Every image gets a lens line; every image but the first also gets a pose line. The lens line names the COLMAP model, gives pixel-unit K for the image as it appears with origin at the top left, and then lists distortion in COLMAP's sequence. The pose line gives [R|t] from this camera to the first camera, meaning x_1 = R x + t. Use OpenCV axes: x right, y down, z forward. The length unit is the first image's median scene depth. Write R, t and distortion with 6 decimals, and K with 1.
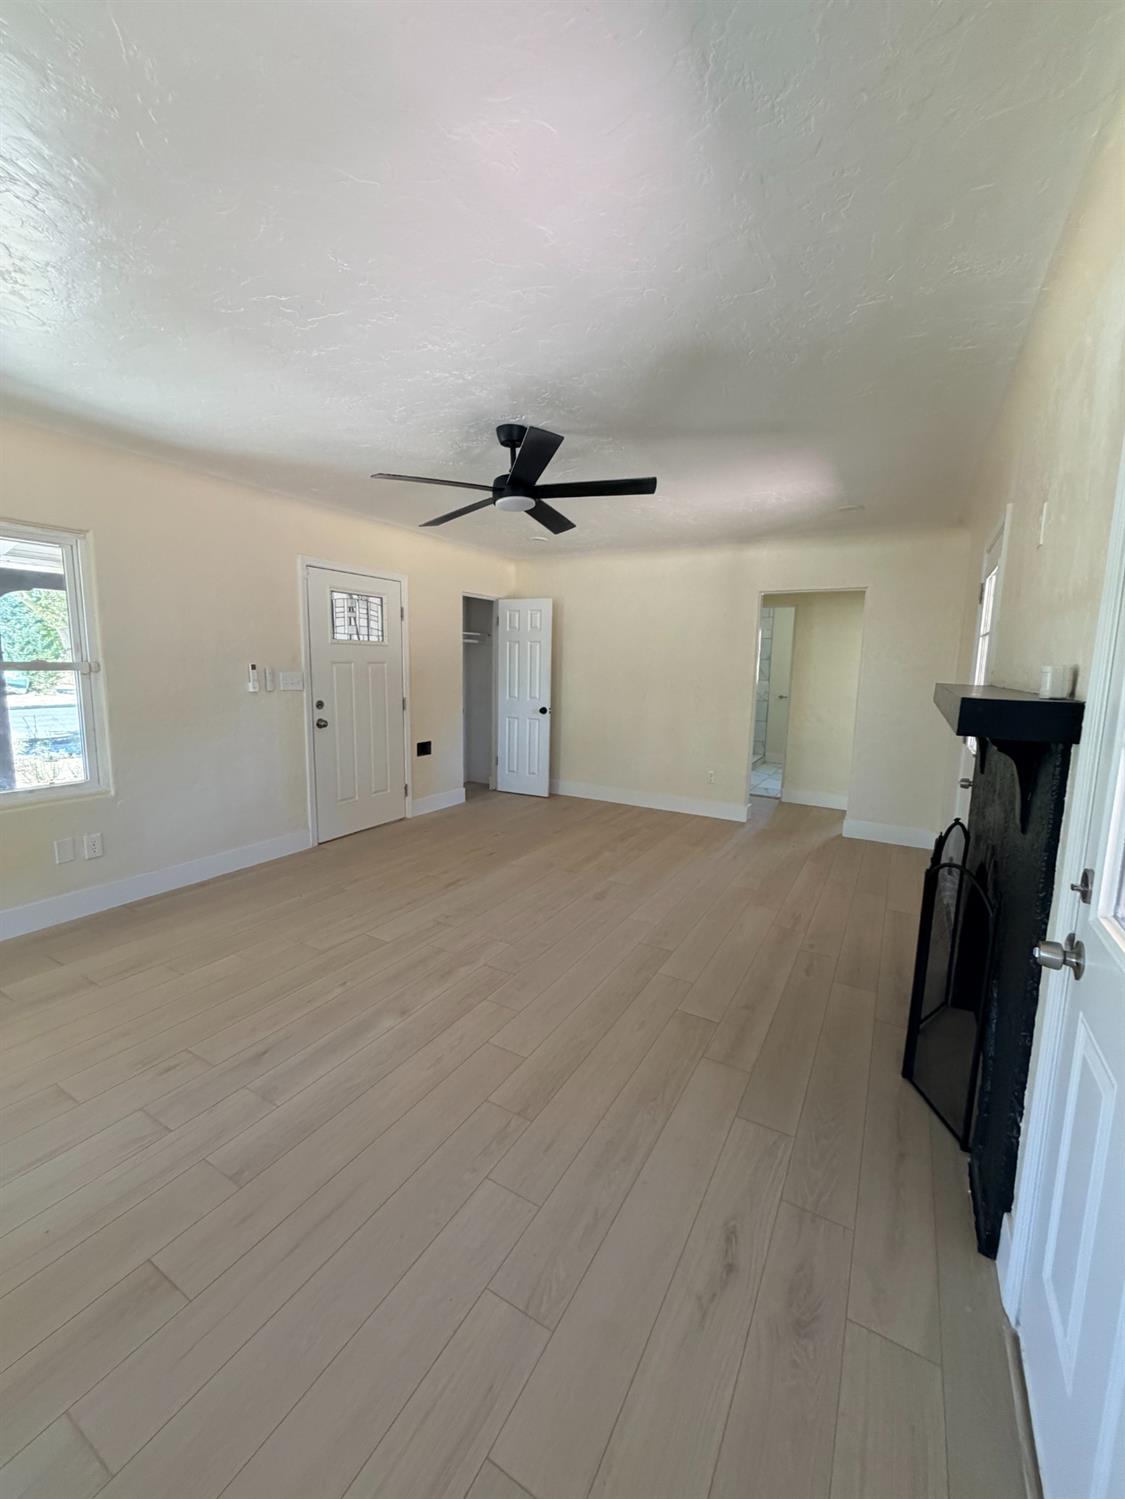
lens RADIAL K [[601.6, 0, 556.6], [0, 601.6, 746.9], [0, 0, 1]] dist [0.000522, -0.000053]
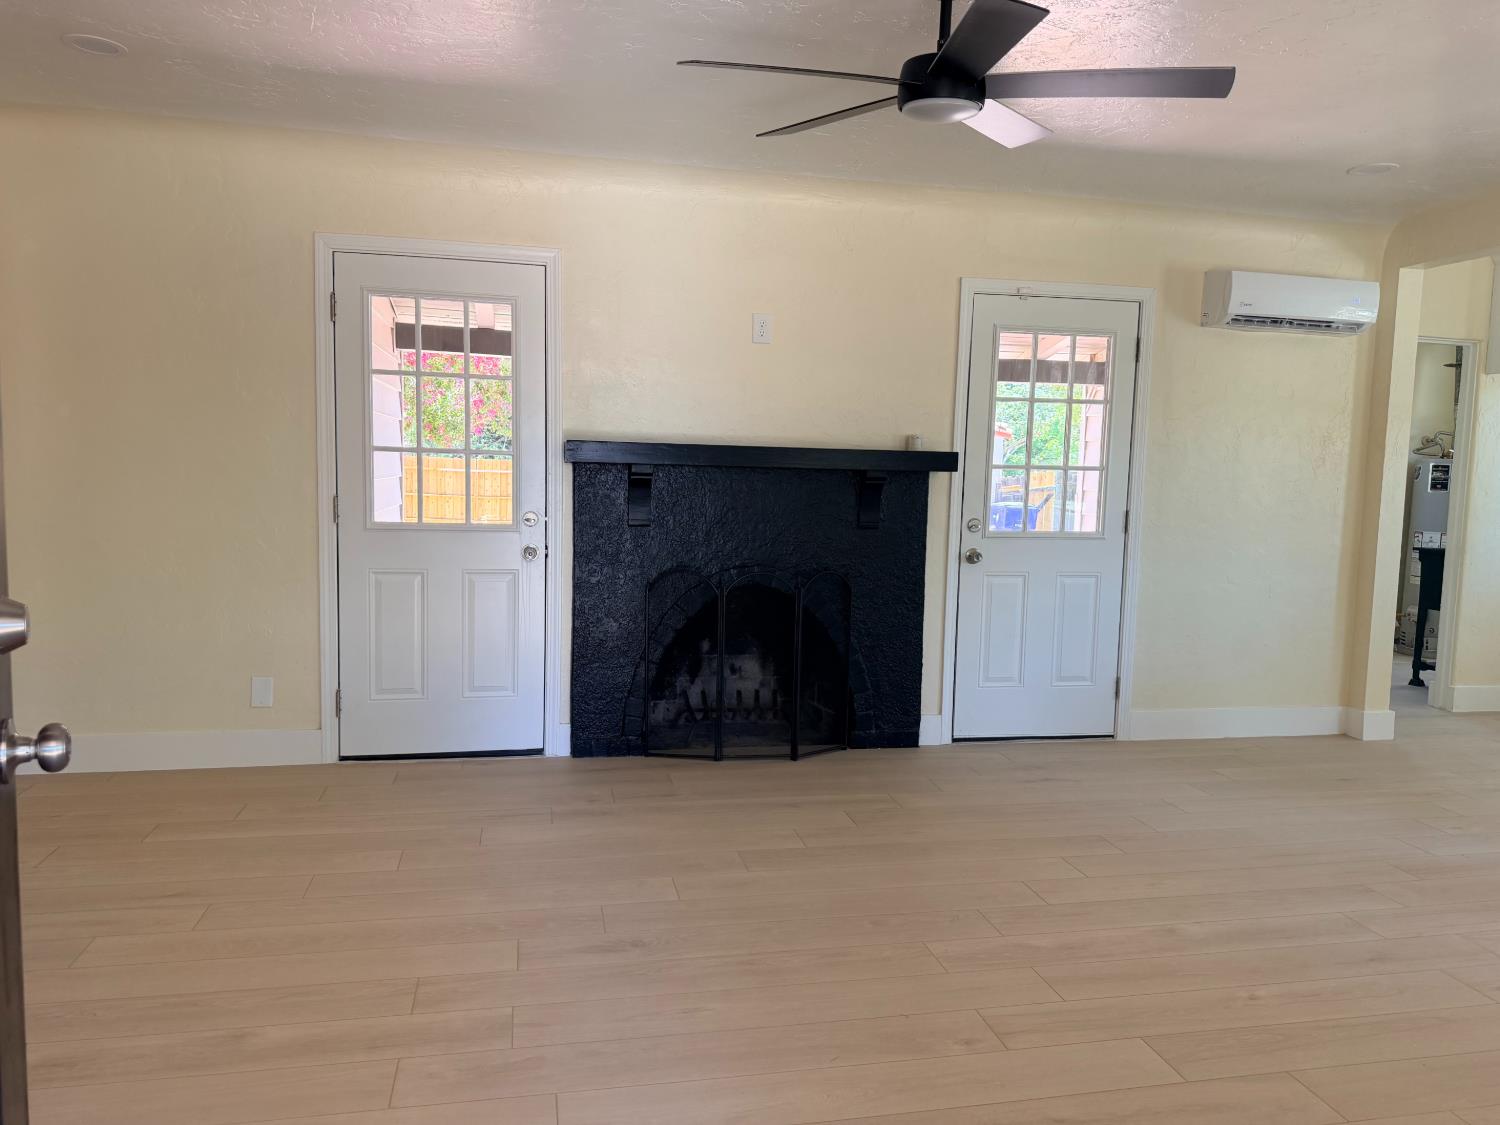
lens RADIAL K [[1048.0, 0, 747.9], [0, 1048.0, 550.2], [0, 0, 1]] dist [0.003321, 0.002913]
pose [[-0.662415, -0.108989, 0.741166, -0.806907], [0.063656, 0.977593, 0.200648, -0.276068], [-0.746427, 0.180092, -0.640635, 2.121202]]
